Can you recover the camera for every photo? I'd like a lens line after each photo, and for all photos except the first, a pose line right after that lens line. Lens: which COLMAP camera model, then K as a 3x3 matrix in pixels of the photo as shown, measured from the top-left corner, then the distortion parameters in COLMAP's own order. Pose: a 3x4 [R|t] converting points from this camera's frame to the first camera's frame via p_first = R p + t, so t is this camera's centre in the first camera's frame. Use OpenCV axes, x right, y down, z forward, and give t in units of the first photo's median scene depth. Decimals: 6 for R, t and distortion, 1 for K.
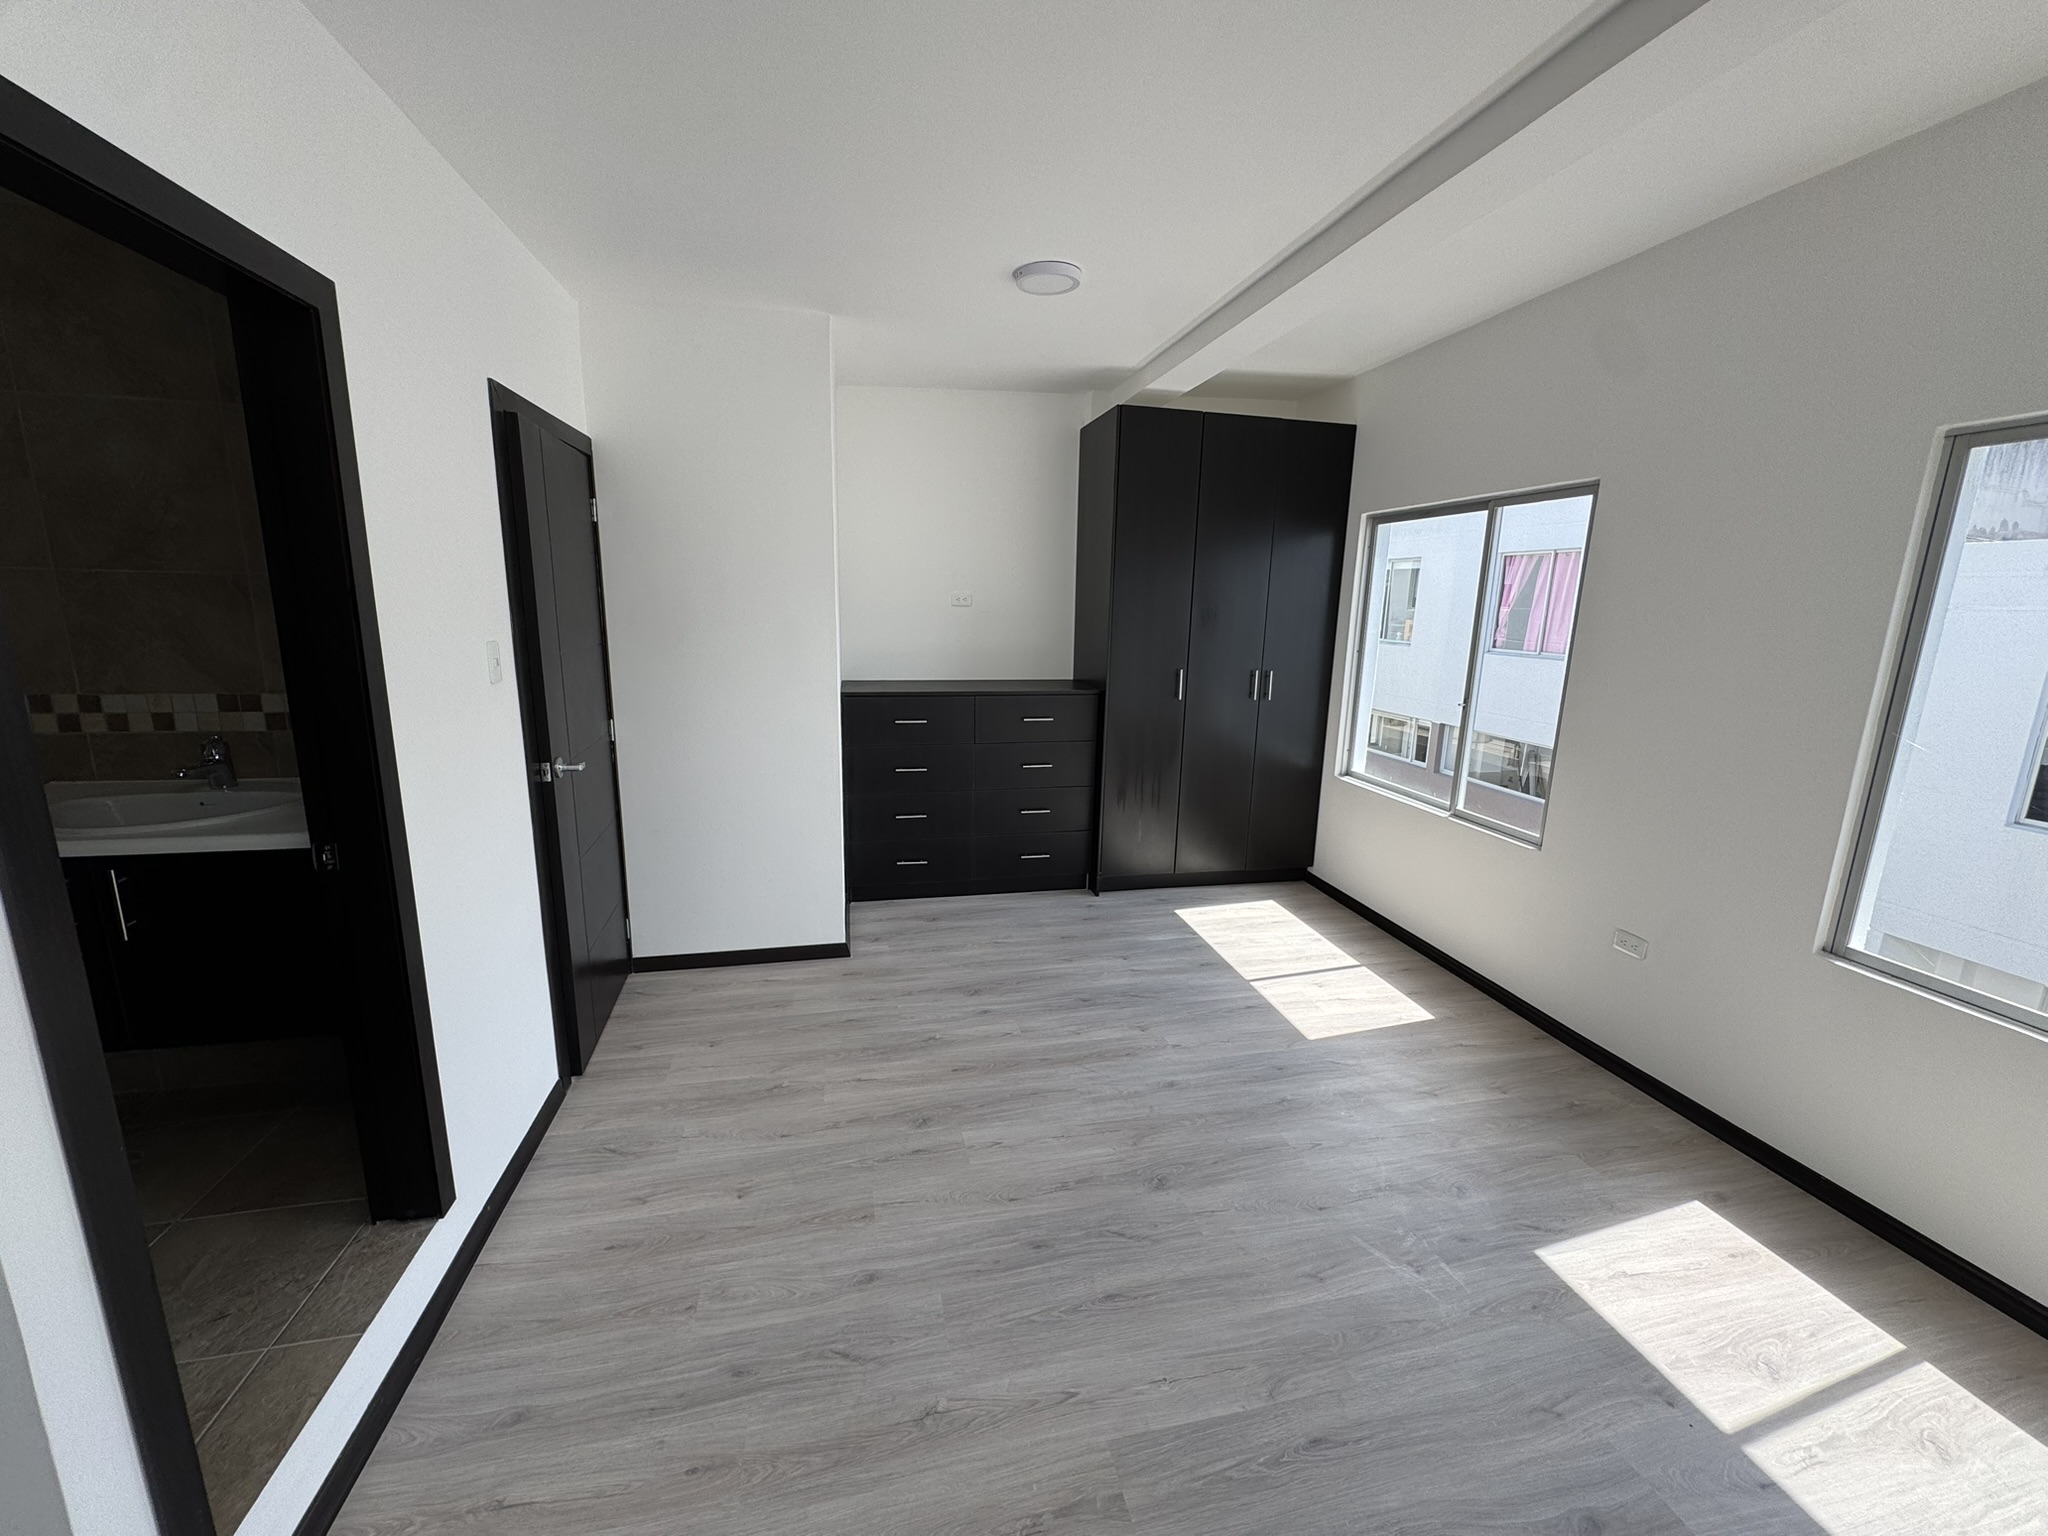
lens RADIAL K [[807.7, 0, 1026.0], [0, 807.7, 758.4], [0, 0, 1]] dist [-0.005957, 0.000584]
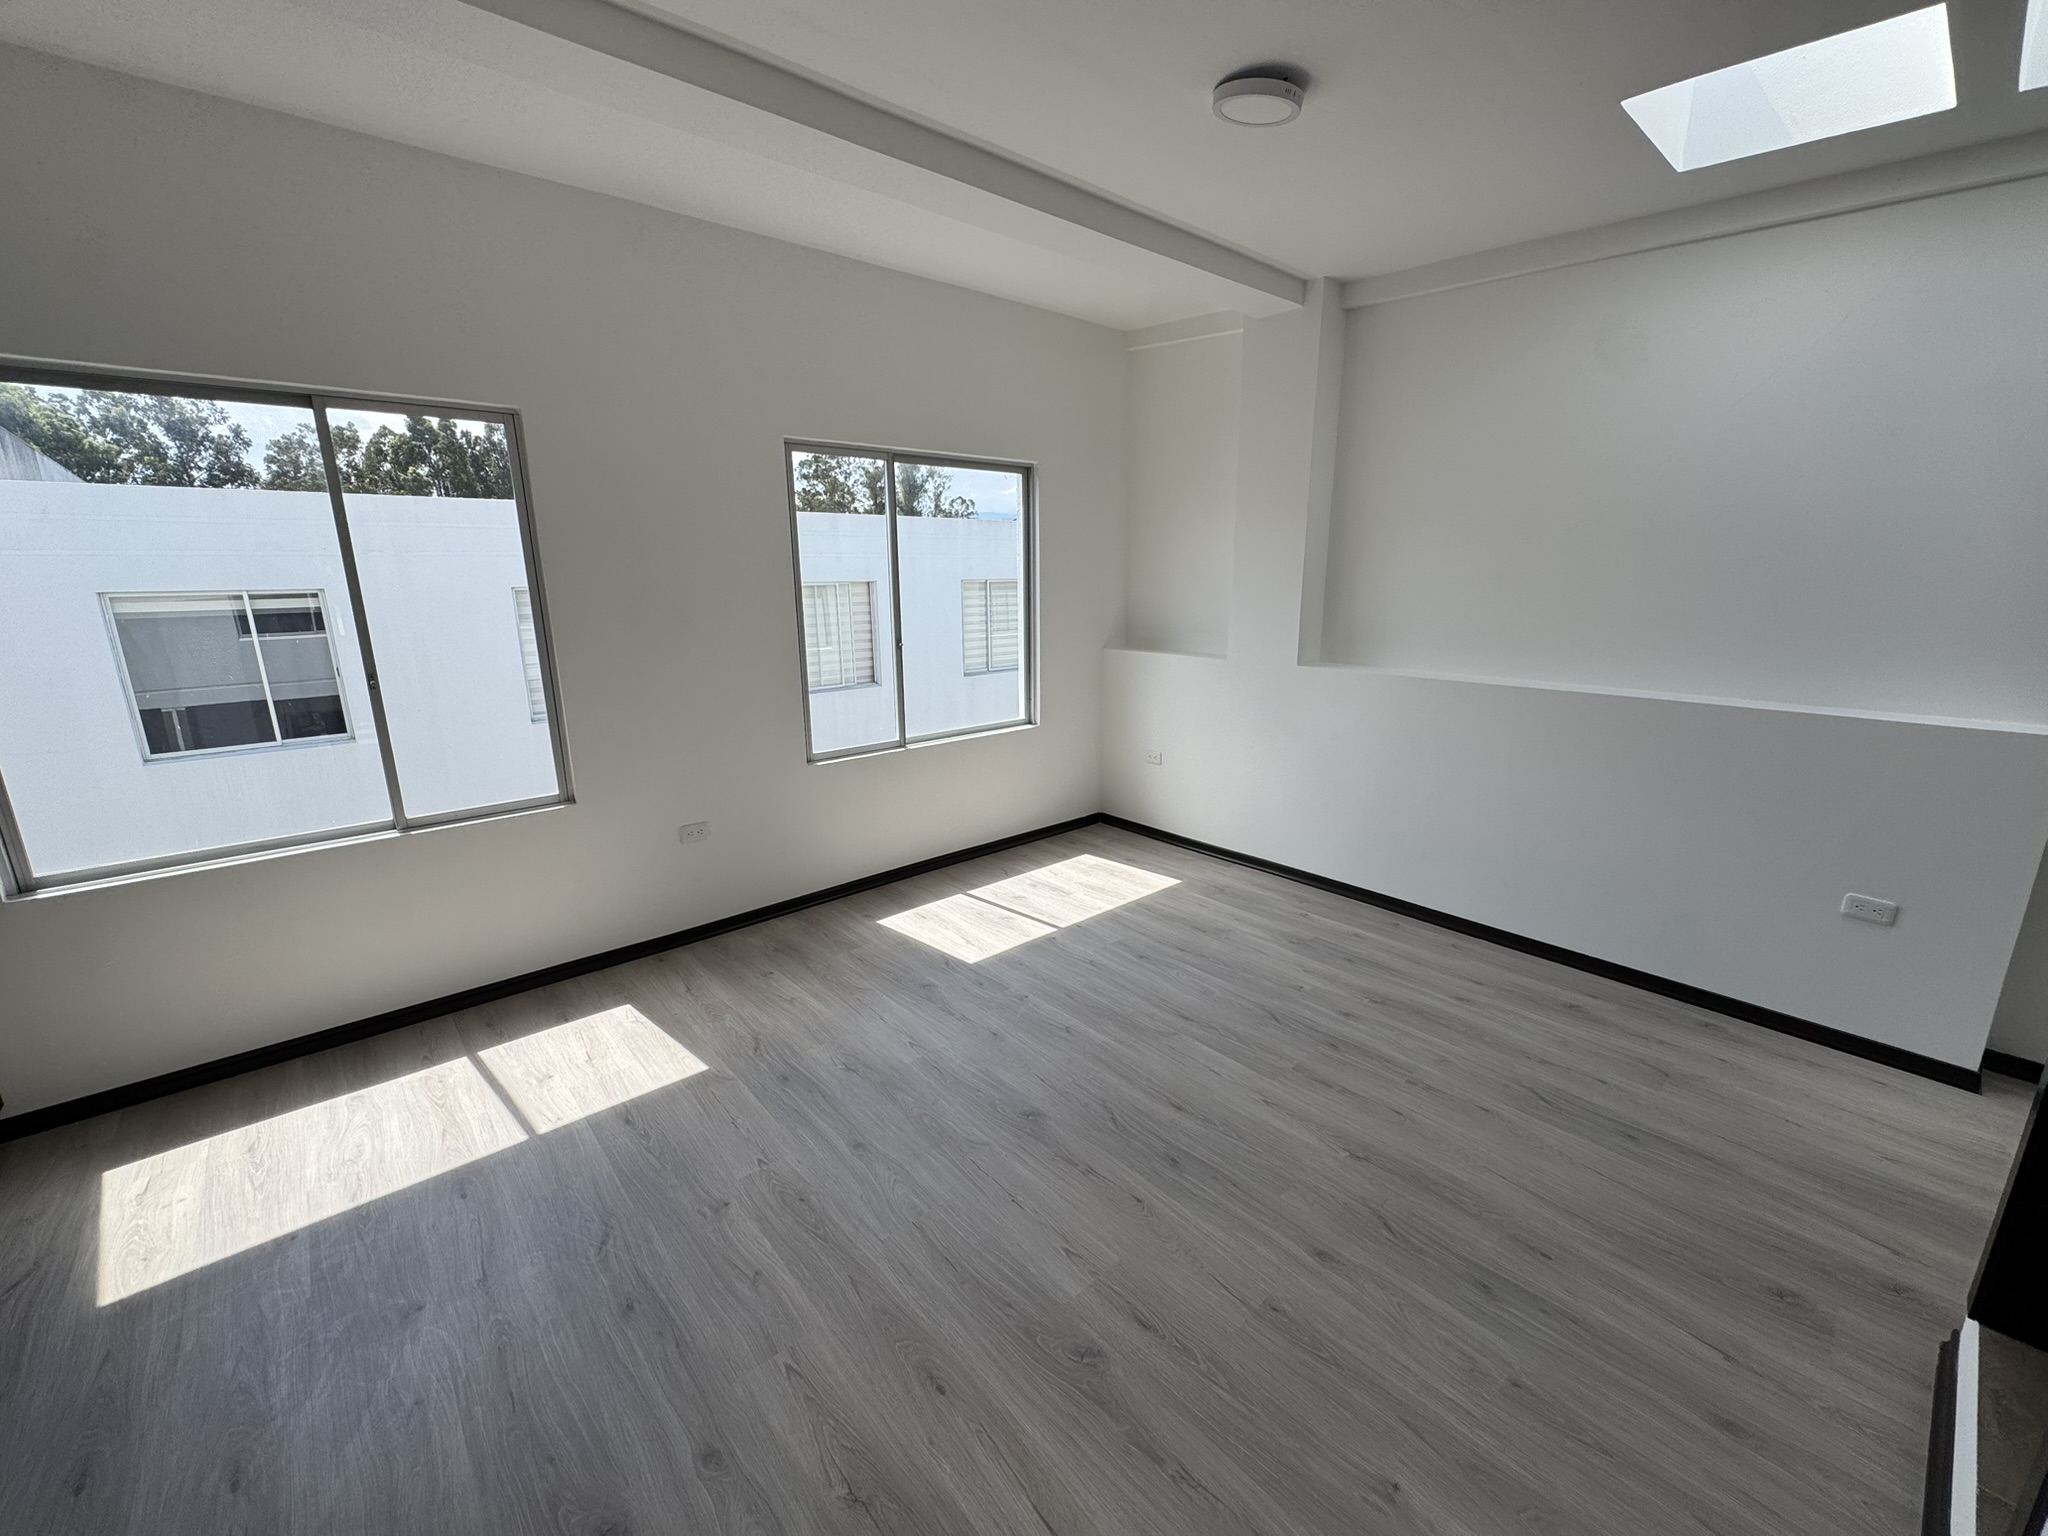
lens RADIAL K [[807.7, 0, 1029.8], [0, 807.7, 769.4], [0, 0, 1]] dist [-0.005957, 0.000584]
pose [[-0.472937, -0.231445, 0.850155, -0.502313], [0.168092, 0.923462, 0.344911, -0.193276], [-0.864913, 0.306026, -0.397835, 1.065767]]
